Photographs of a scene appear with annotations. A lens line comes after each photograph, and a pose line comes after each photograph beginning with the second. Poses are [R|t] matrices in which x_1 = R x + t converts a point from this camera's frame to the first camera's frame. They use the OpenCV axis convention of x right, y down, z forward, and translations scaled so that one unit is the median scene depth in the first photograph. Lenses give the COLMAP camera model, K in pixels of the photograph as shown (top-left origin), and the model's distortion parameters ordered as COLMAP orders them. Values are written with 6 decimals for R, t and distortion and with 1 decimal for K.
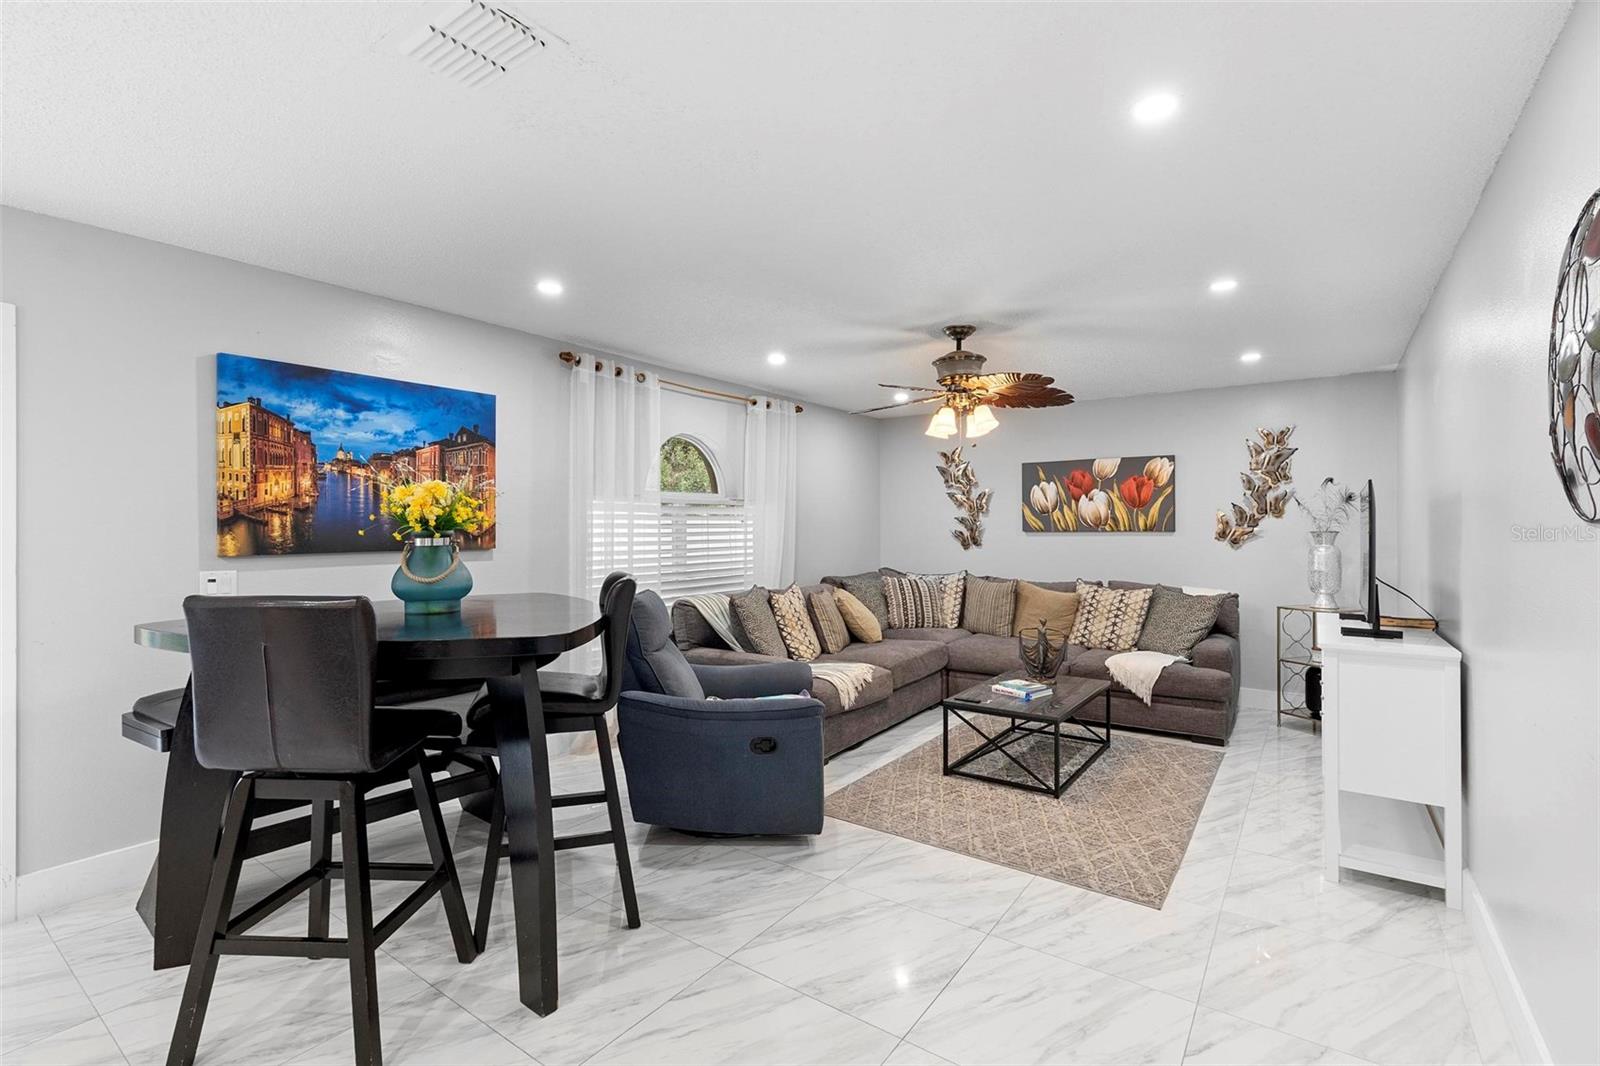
lens RADIAL K [[724.3, 0, 788.4], [0, 724.3, 536.2], [0, 0, 1]] dist [-0.010801, 0.002233]
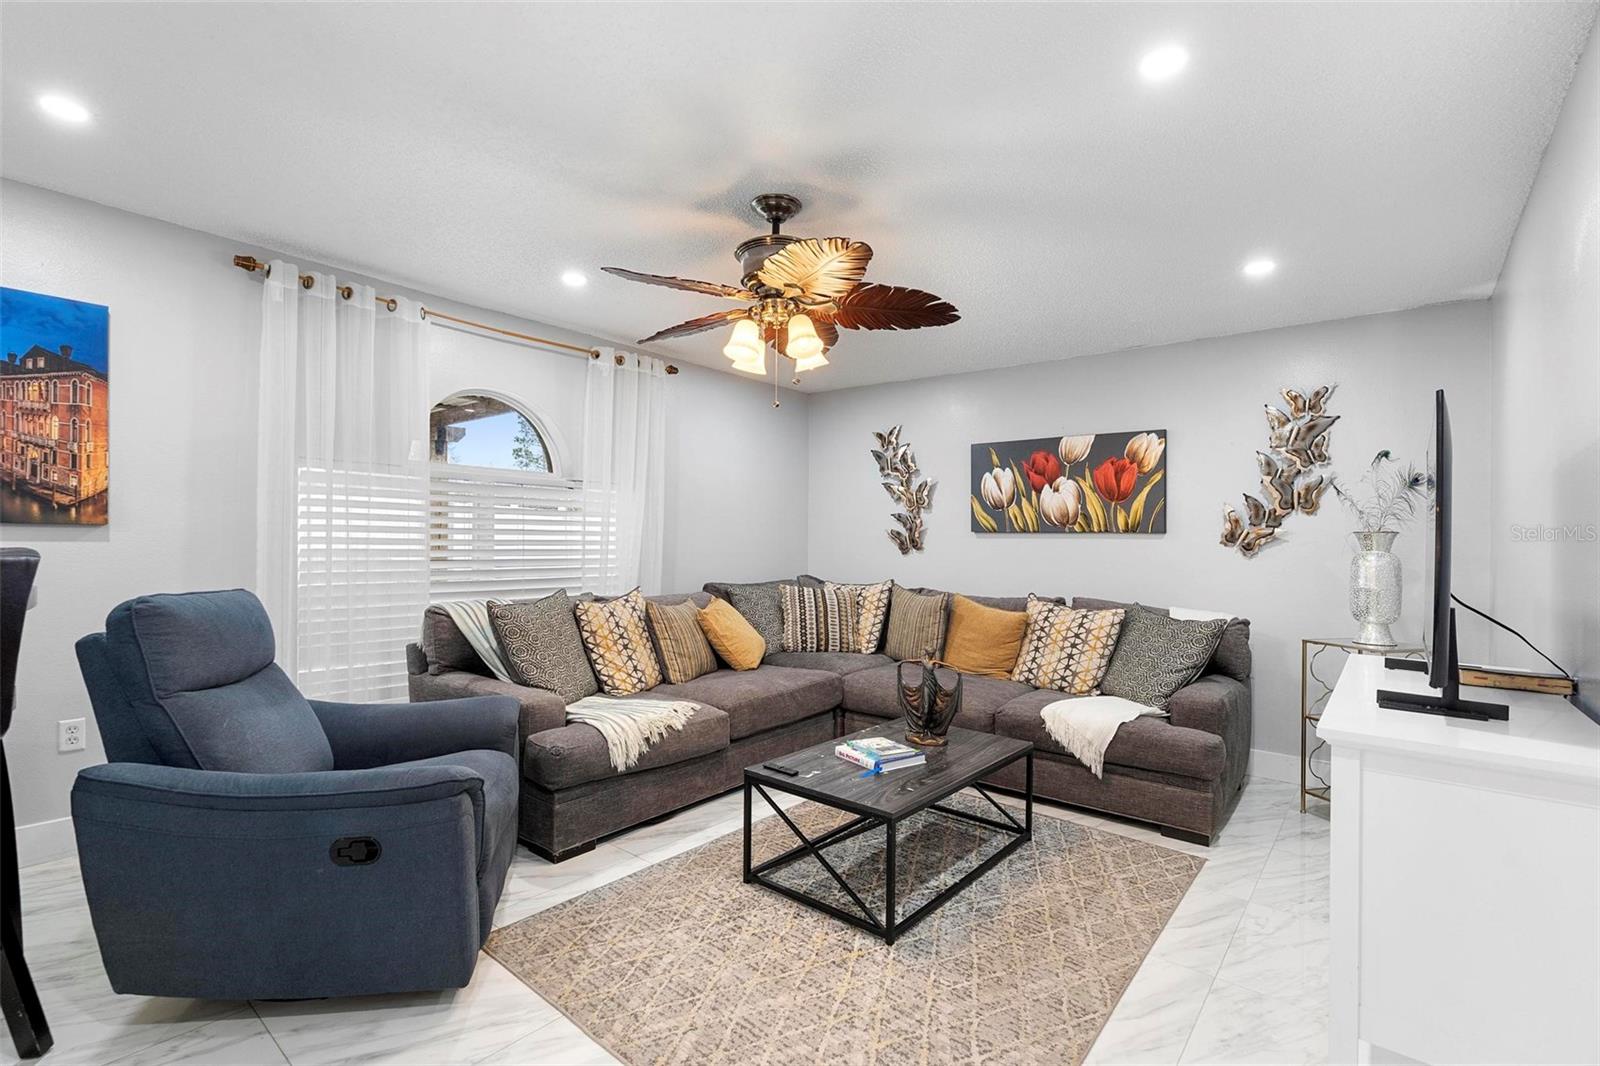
lens RADIAL K [[724.3, 0, 765.6], [0, 724.3, 542.6], [0, 0, 1]] dist [-0.010801, 0.002233]
pose [[0.996288, 0.019730, -0.083793, 0.238146], [-0.020420, 0.999764, -0.007381, 0.021669], [0.083628, 0.009065, 0.996456, 0.287761]]
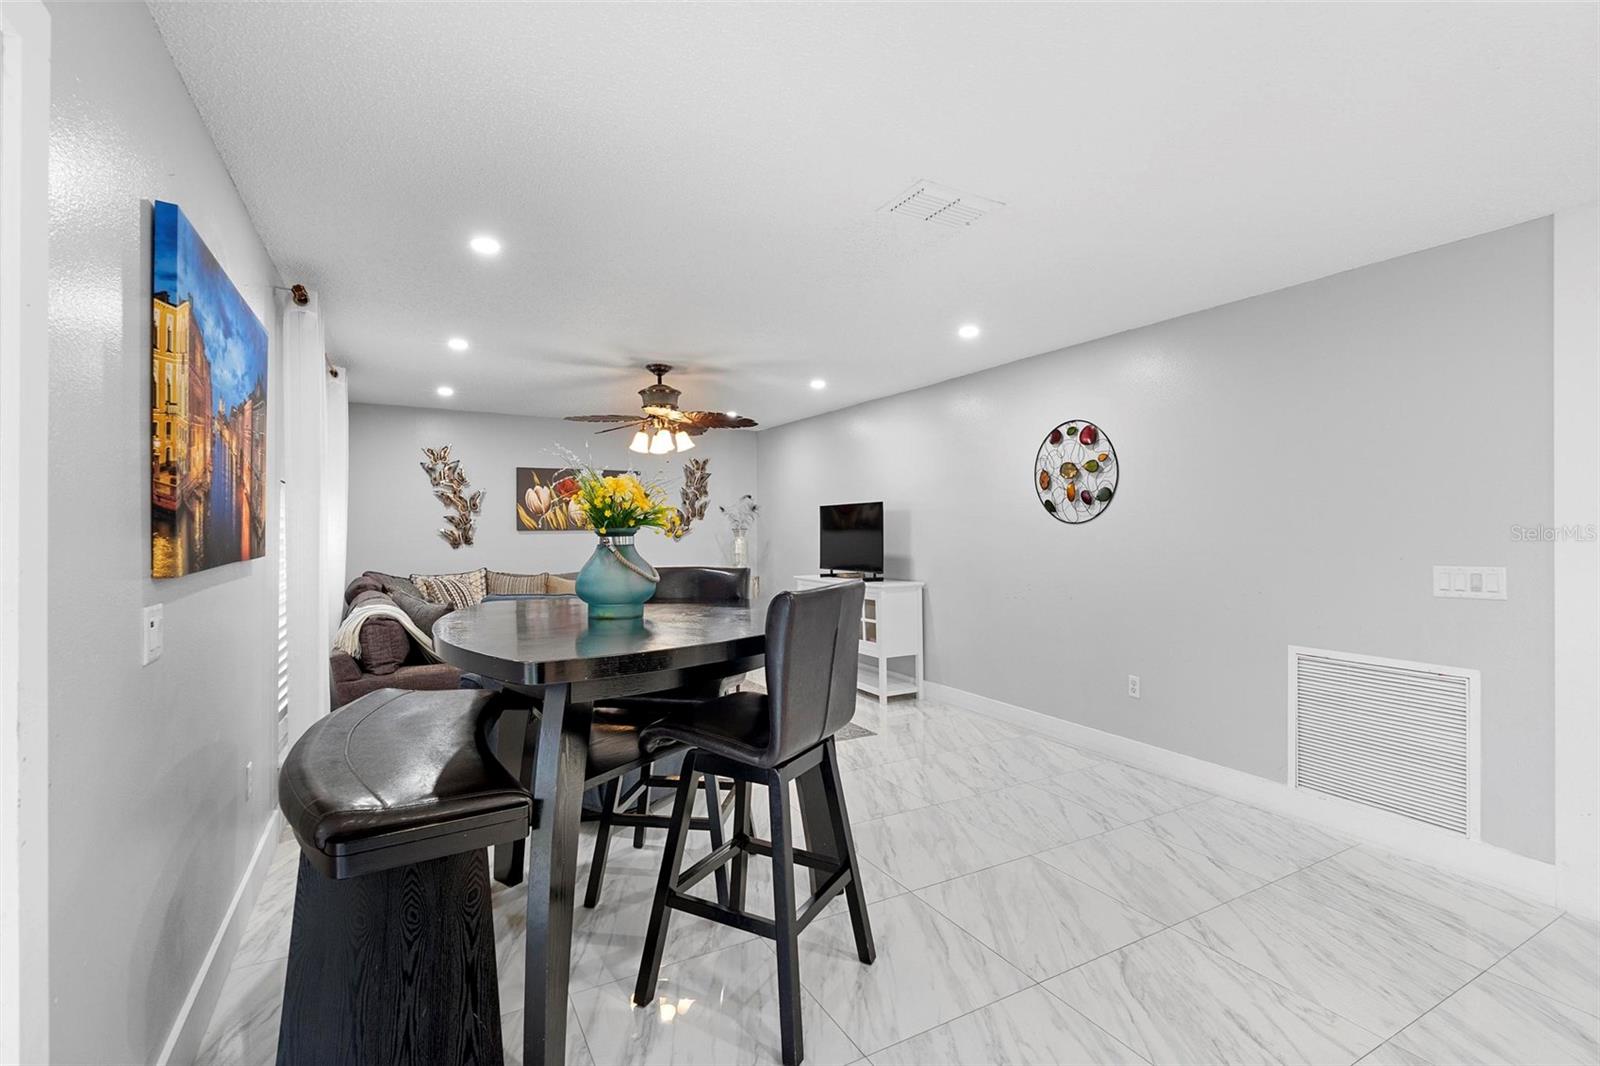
lens RADIAL K [[724.3, 0, 797.3], [0, 724.3, 532.8], [0, 0, 1]] dist [-0.010801, 0.002233]
pose [[0.437977, -0.009431, 0.898937, -0.662605], [0.015613, 0.999874, 0.002883, 0.001016], [-0.898851, 0.012773, 0.438069, 0.205147]]
